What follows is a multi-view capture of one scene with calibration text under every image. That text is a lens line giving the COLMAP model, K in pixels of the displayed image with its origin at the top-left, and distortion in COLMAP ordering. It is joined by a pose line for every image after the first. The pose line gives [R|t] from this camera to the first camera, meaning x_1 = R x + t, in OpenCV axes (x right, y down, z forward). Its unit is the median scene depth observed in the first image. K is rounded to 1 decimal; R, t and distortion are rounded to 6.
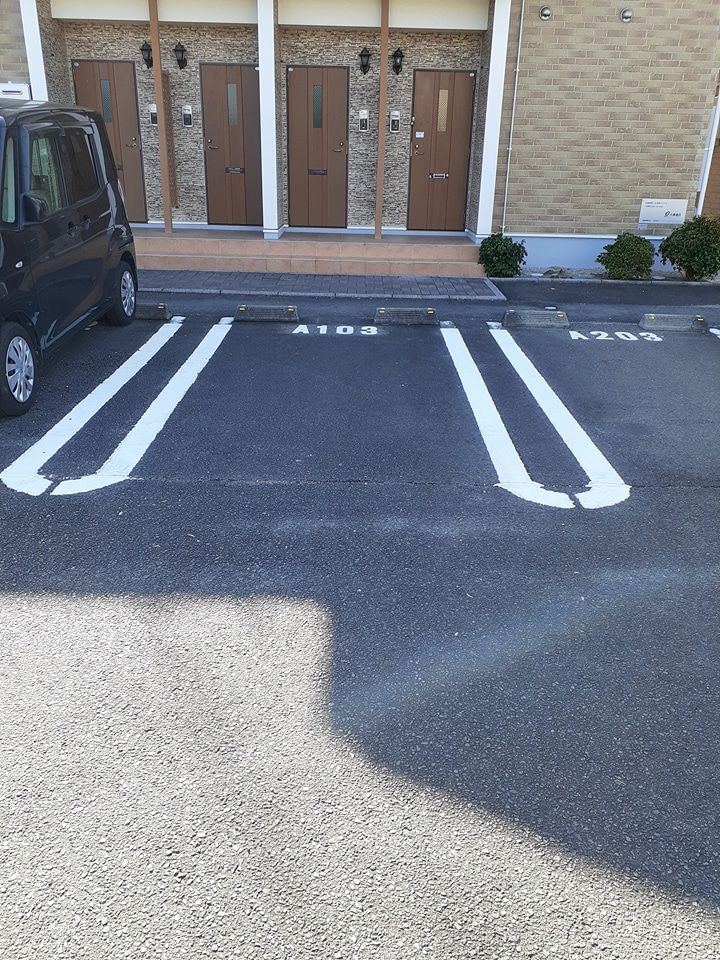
lens RADIAL K [[764.9, 0, 364.8], [0, 764.9, 480.9], [0, 0, 1]] dist [0.032392, -0.009776]
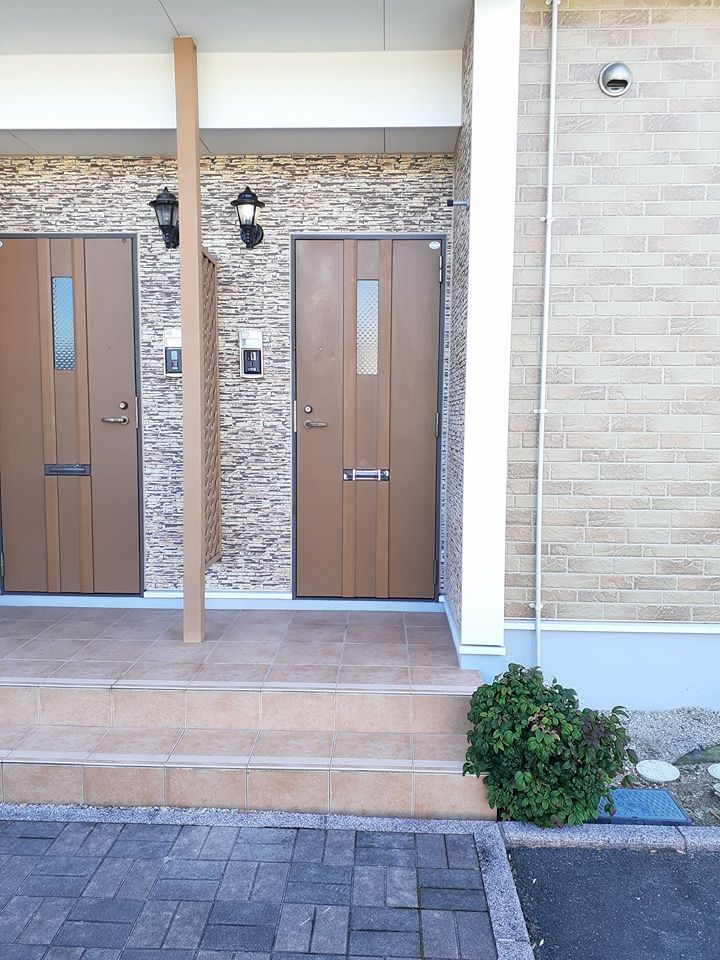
lens RADIAL K [[764.9, 0, 356.6], [0, 764.9, 482.9], [0, 0, 1]] dist [0.032392, -0.009776]
pose [[0.998768, -0.009181, -0.048777, 0.116764], [-0.006833, 0.947949, -0.318350, -0.280373], [0.049161, 0.318291, 0.946718, 0.657851]]
